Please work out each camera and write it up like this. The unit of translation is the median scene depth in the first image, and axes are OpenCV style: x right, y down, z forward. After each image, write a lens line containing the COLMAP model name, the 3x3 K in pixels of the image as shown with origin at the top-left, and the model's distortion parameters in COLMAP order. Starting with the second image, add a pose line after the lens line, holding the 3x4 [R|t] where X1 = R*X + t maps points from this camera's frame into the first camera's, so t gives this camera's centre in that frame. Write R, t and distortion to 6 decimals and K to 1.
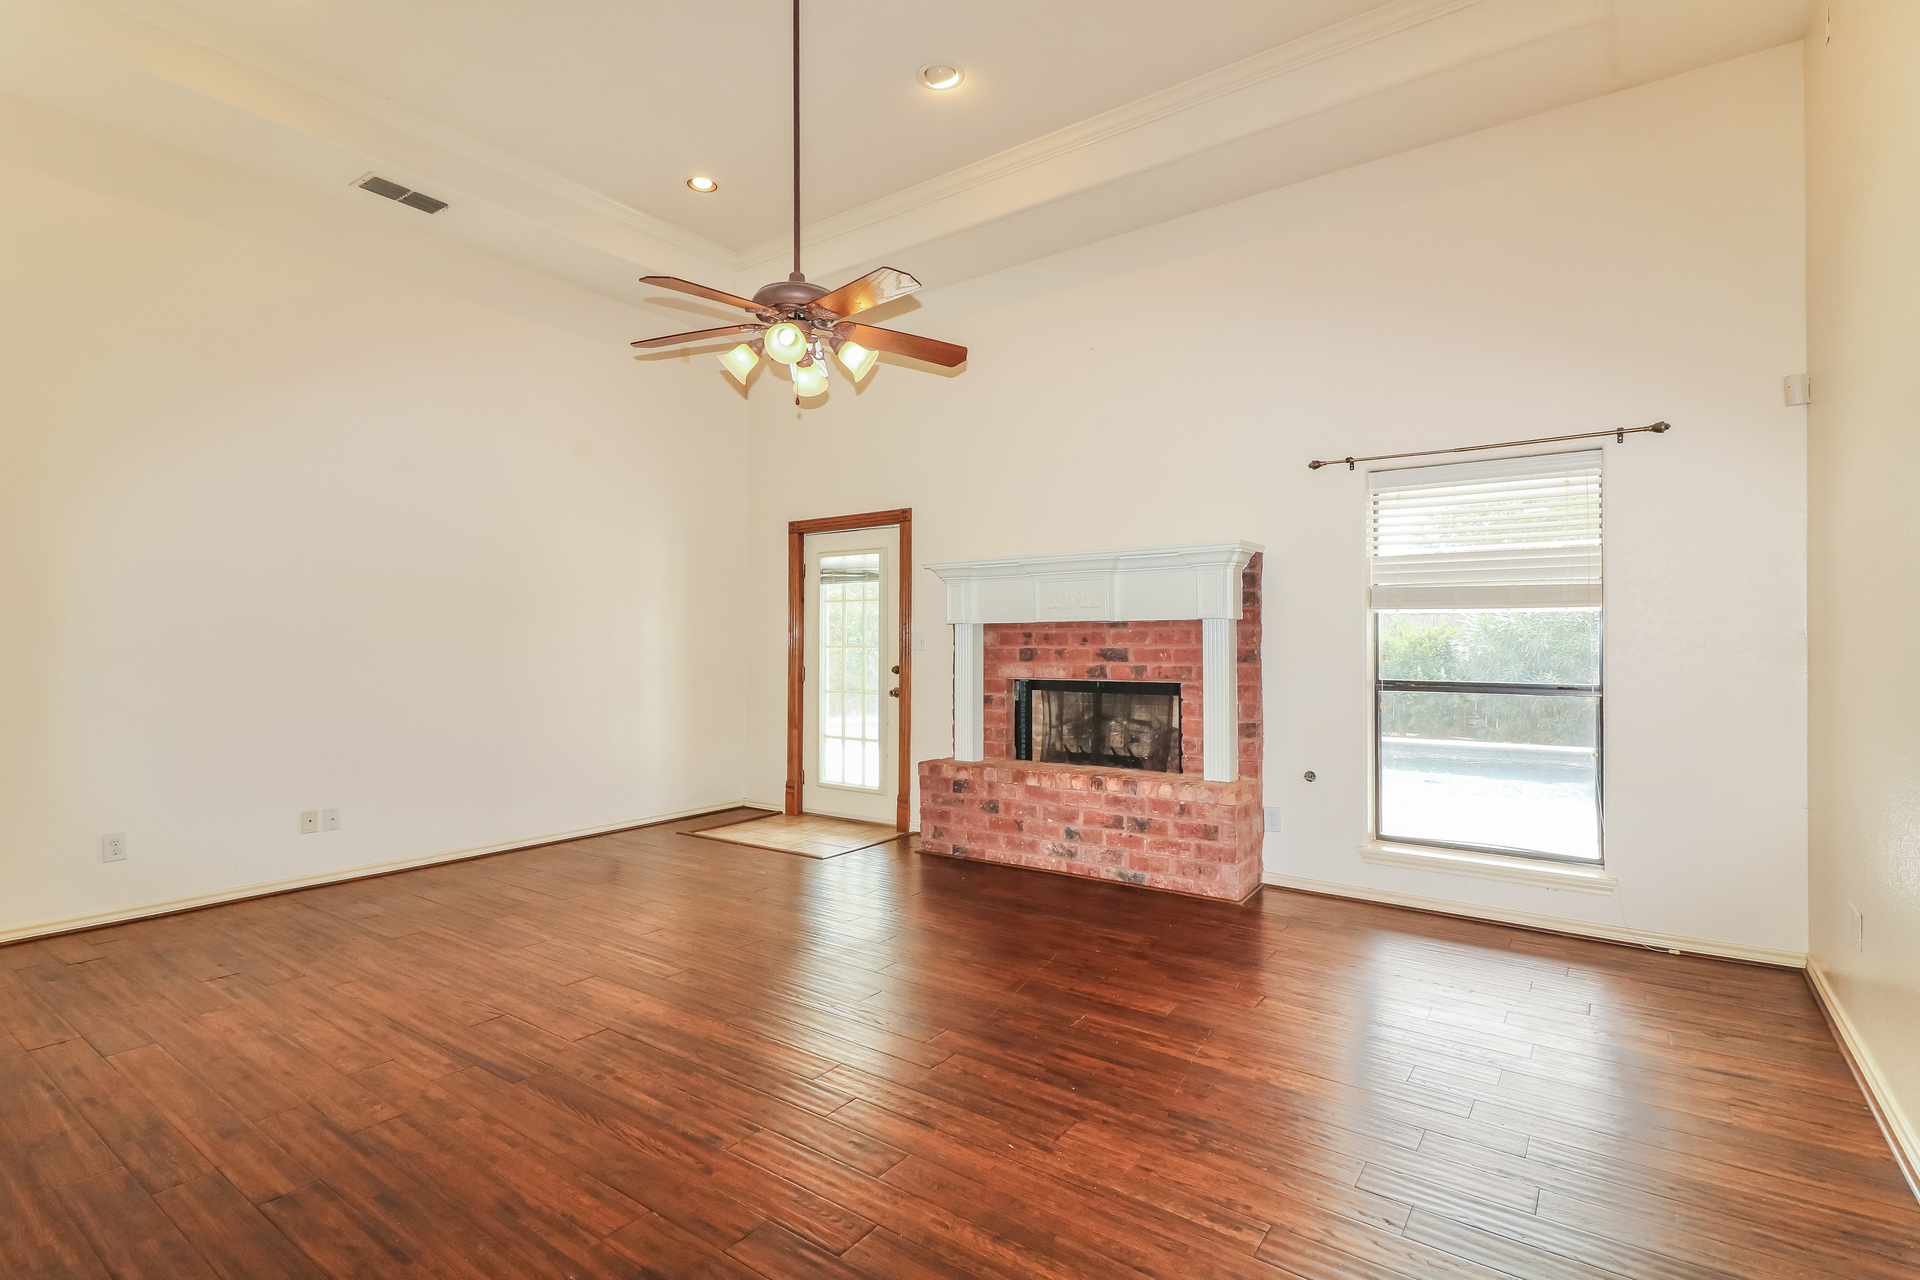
lens RADIAL K [[904.7, 0, 991.0], [0, 904.7, 638.1], [0, 0, 1]] dist [0.015922, -0.000369]
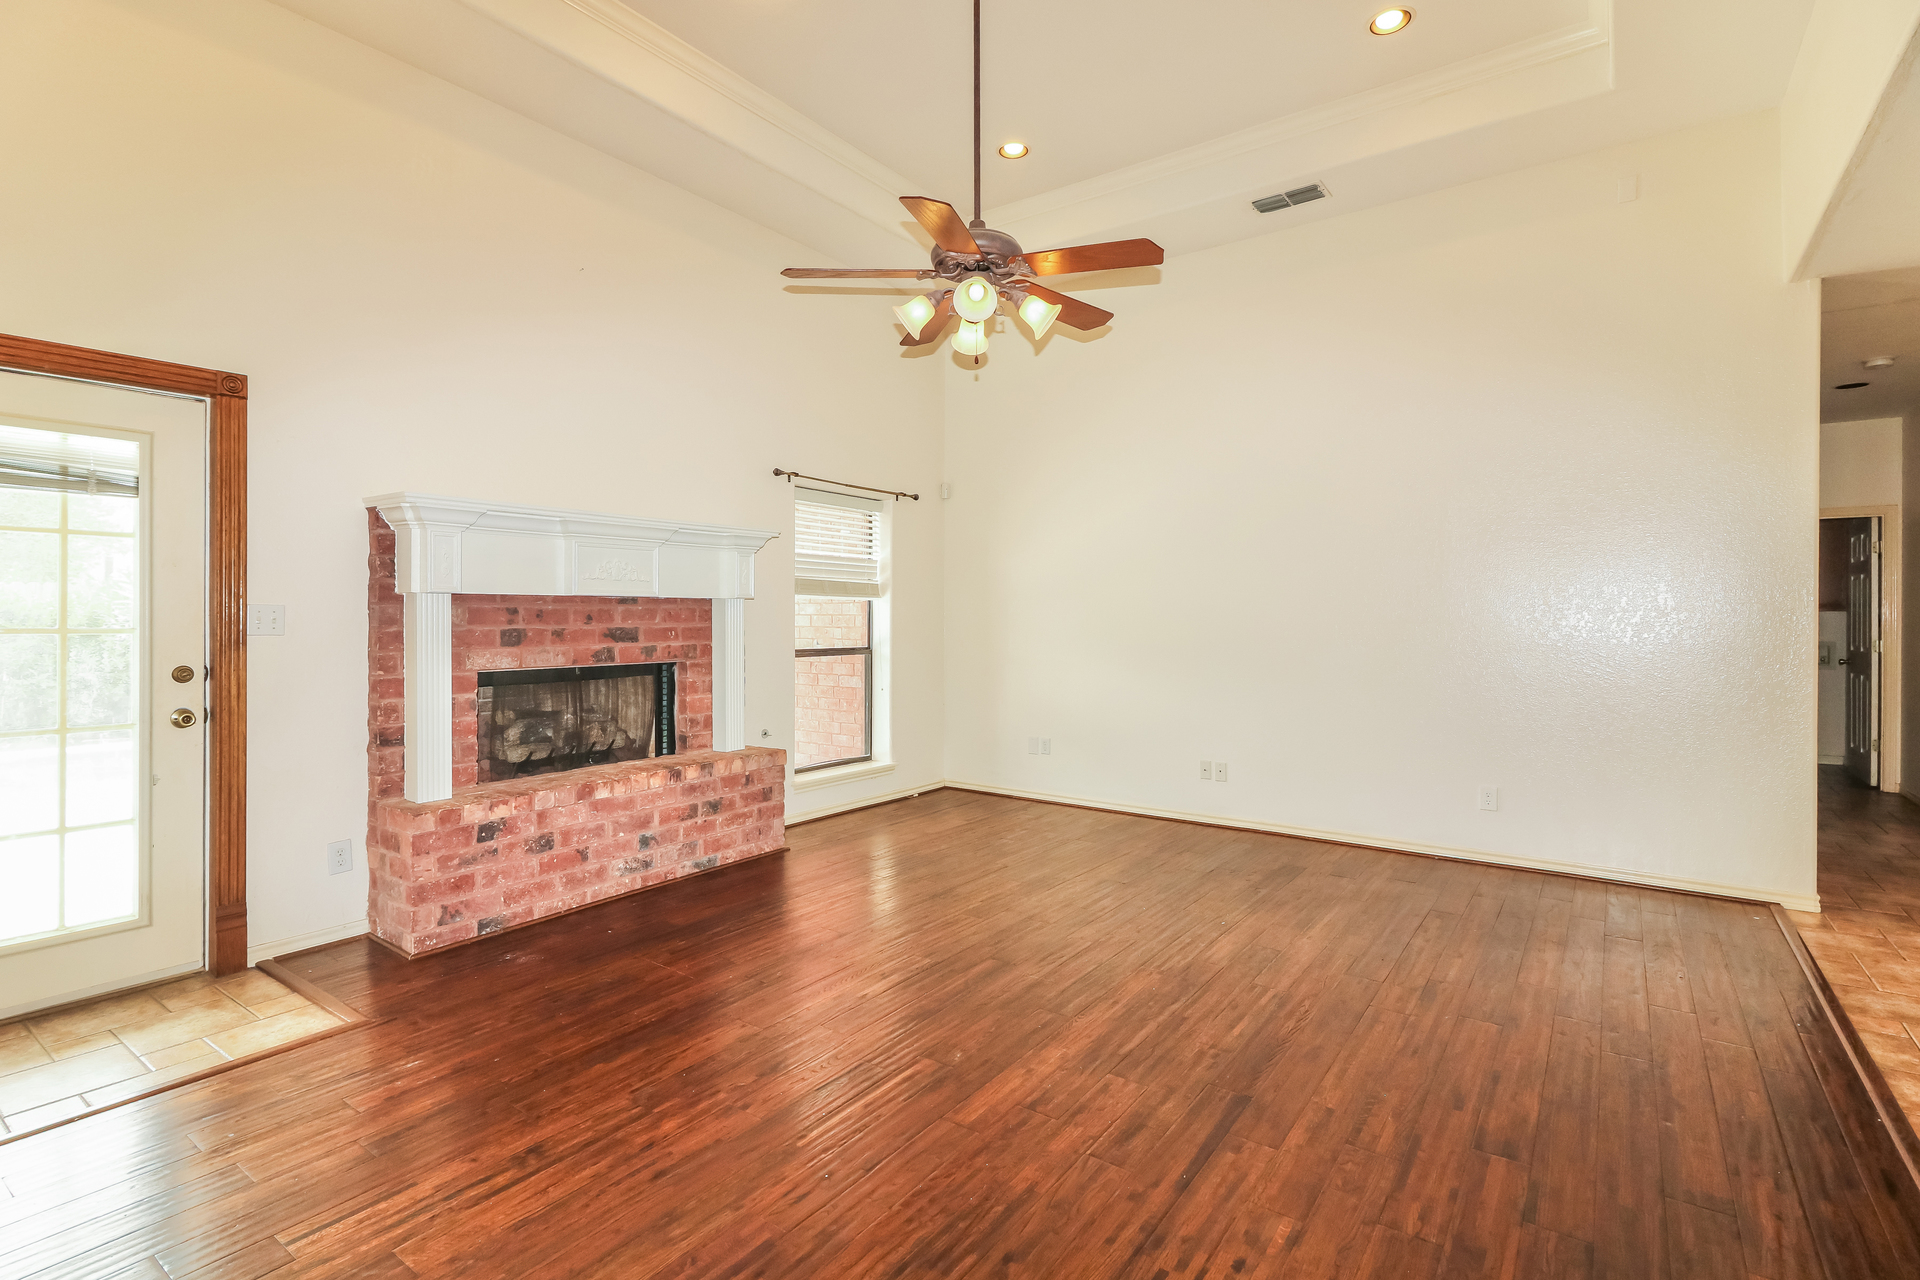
lens RADIAL K [[903.2, 0, 960.7], [0, 903.2, 614.9], [0, 0, 1]] dist [0.003994, -0.000114]
pose [[0.016016, 0.005029, 0.999859, -0.747227], [-0.002933, 0.999983, -0.004982, 0.002732], [-0.999867, -0.002853, 0.016031, 0.661795]]
